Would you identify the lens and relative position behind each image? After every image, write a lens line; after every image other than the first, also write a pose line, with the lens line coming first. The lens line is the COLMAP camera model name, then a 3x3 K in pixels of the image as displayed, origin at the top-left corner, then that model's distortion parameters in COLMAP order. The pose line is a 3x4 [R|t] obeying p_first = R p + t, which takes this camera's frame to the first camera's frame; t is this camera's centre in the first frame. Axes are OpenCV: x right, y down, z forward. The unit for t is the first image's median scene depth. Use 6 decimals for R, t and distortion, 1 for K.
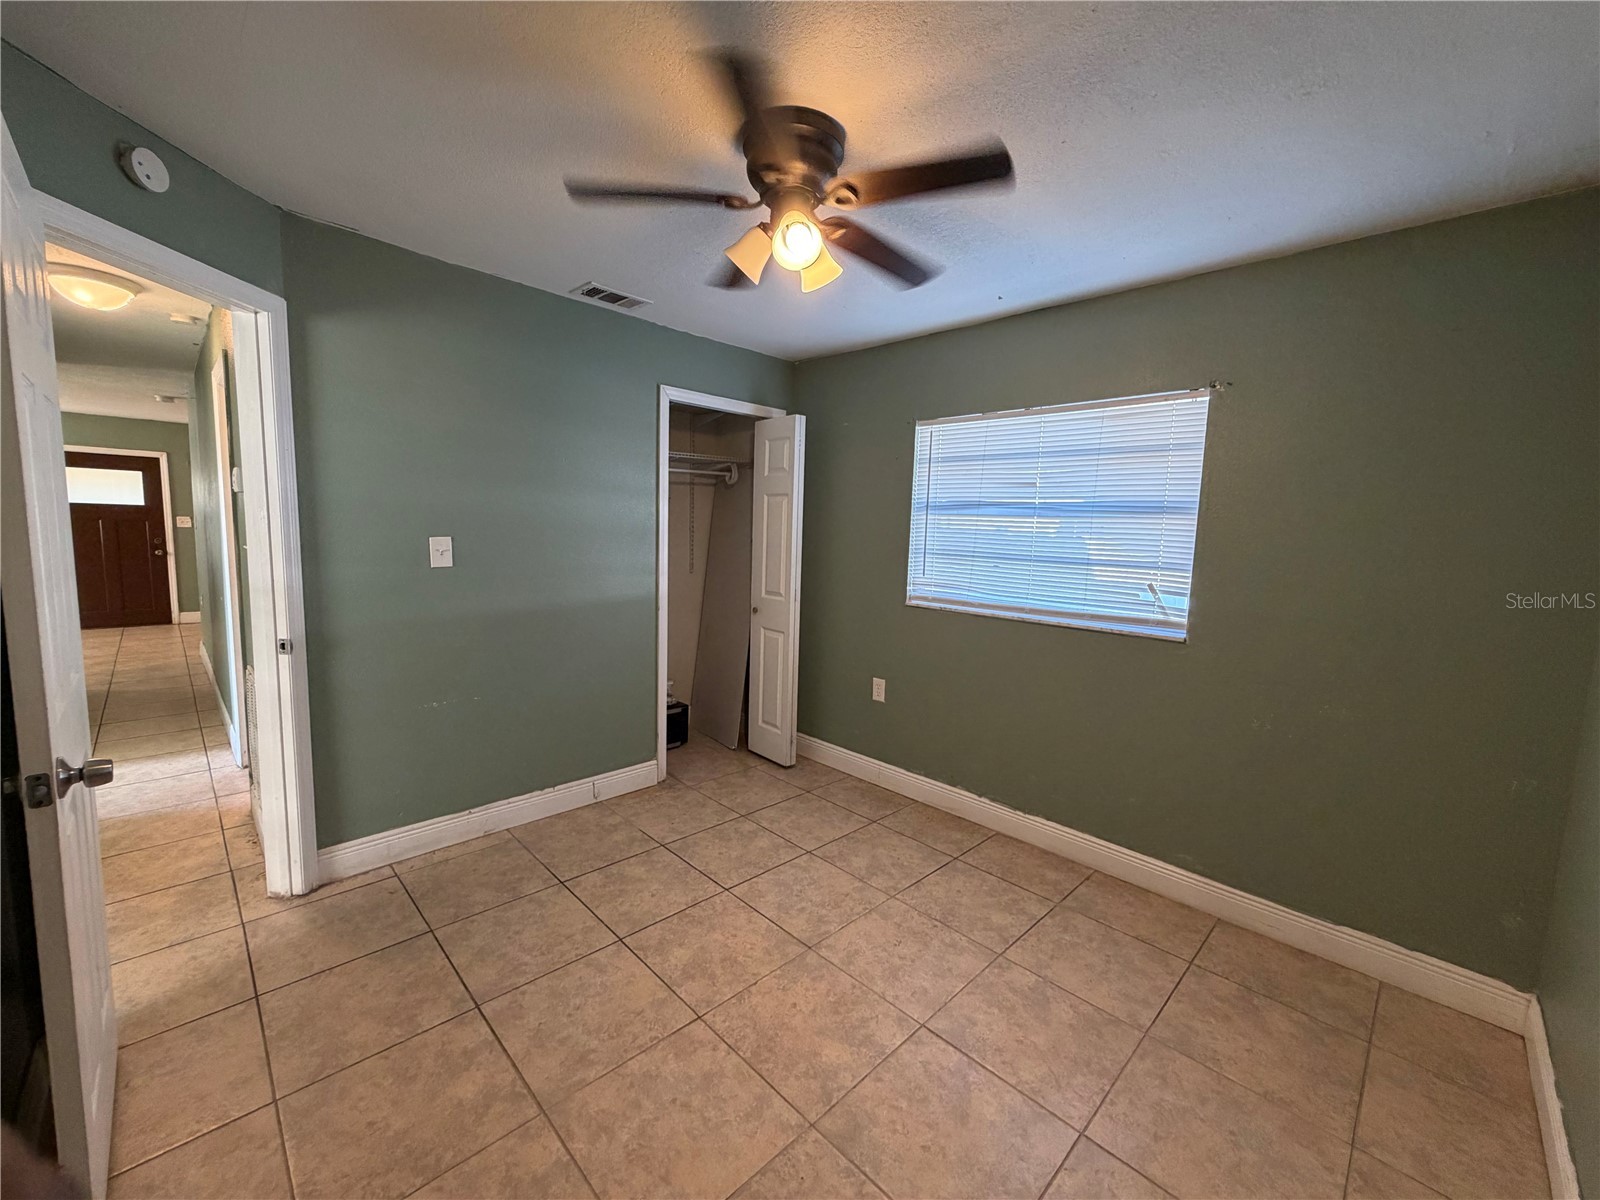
lens RADIAL K [[641.4, 0, 795.0], [0, 641.4, 602.9], [0, 0, 1]] dist [-0.002624, 0.000977]
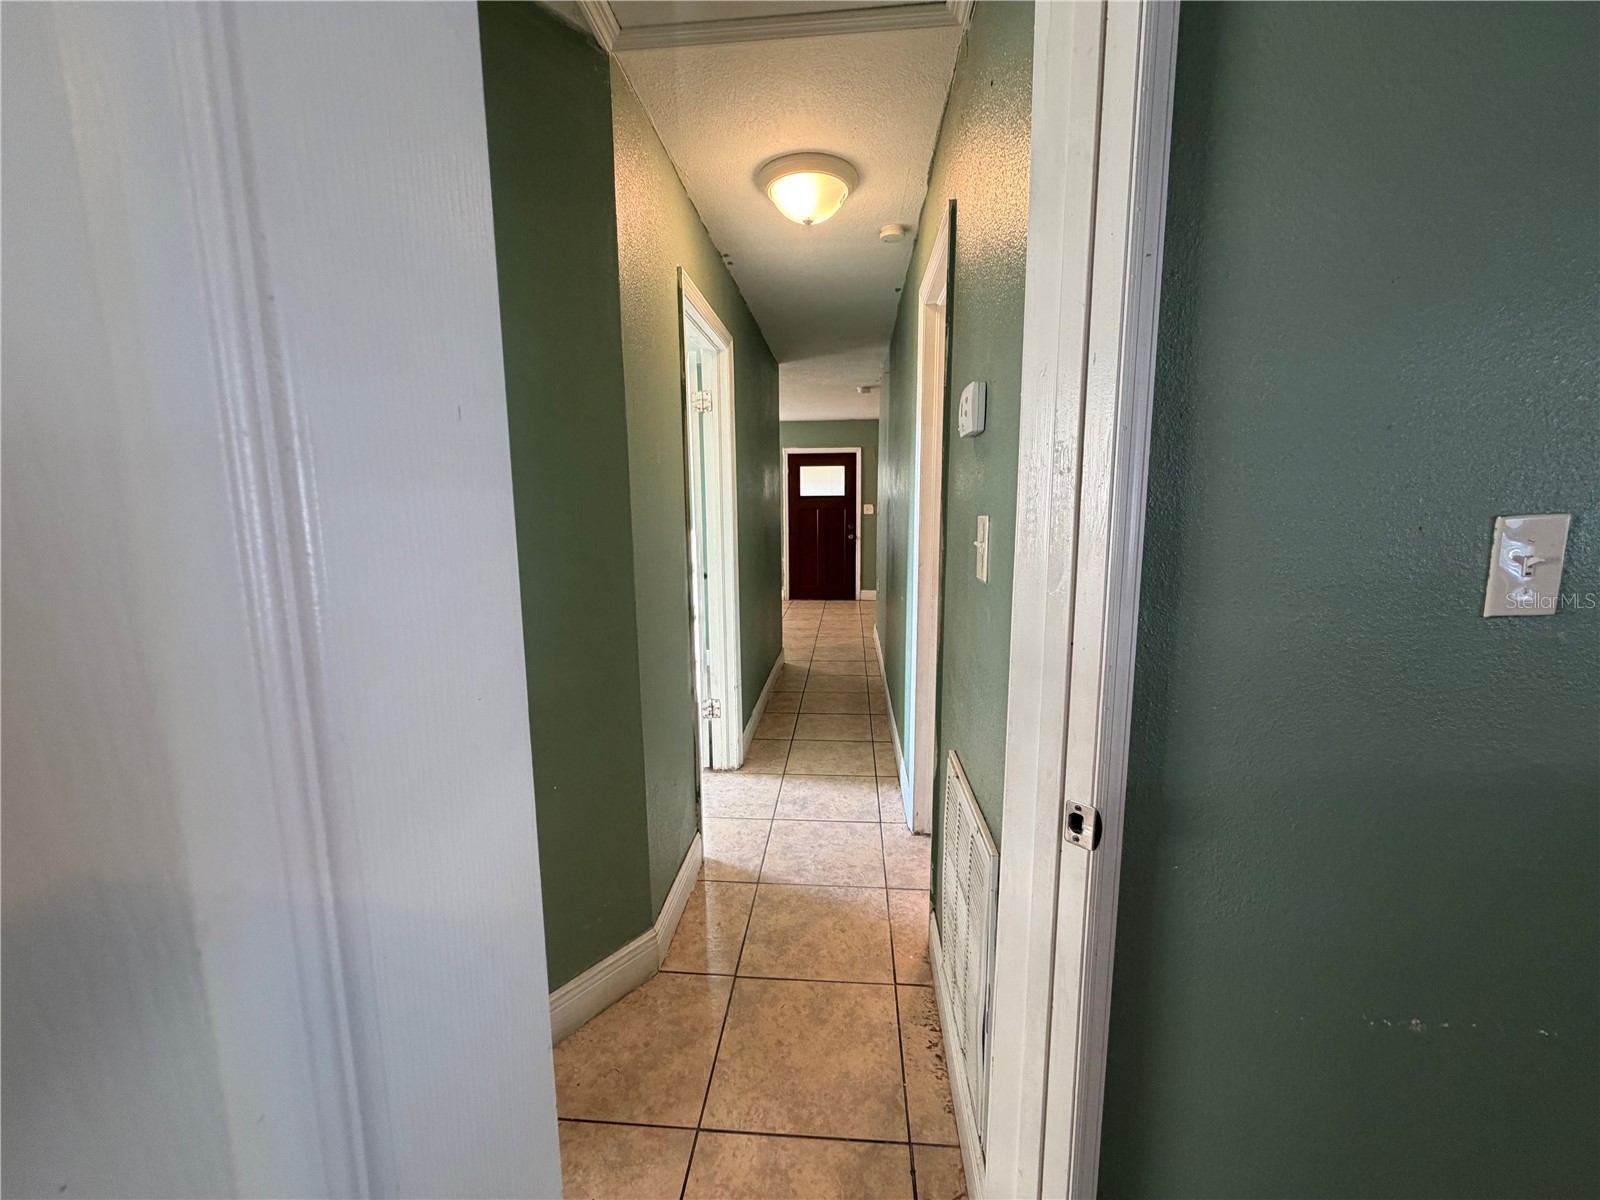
lens RADIAL K [[641.4, 0, 796.1], [0, 641.4, 598.0], [0, 0, 1]] dist [-0.002624, 0.000977]
pose [[0.648328, 0.073798, -0.757776, -0.519141], [-0.056848, 0.997205, 0.048479, -0.056759], [0.759236, 0.011648, 0.650712, 0.521661]]
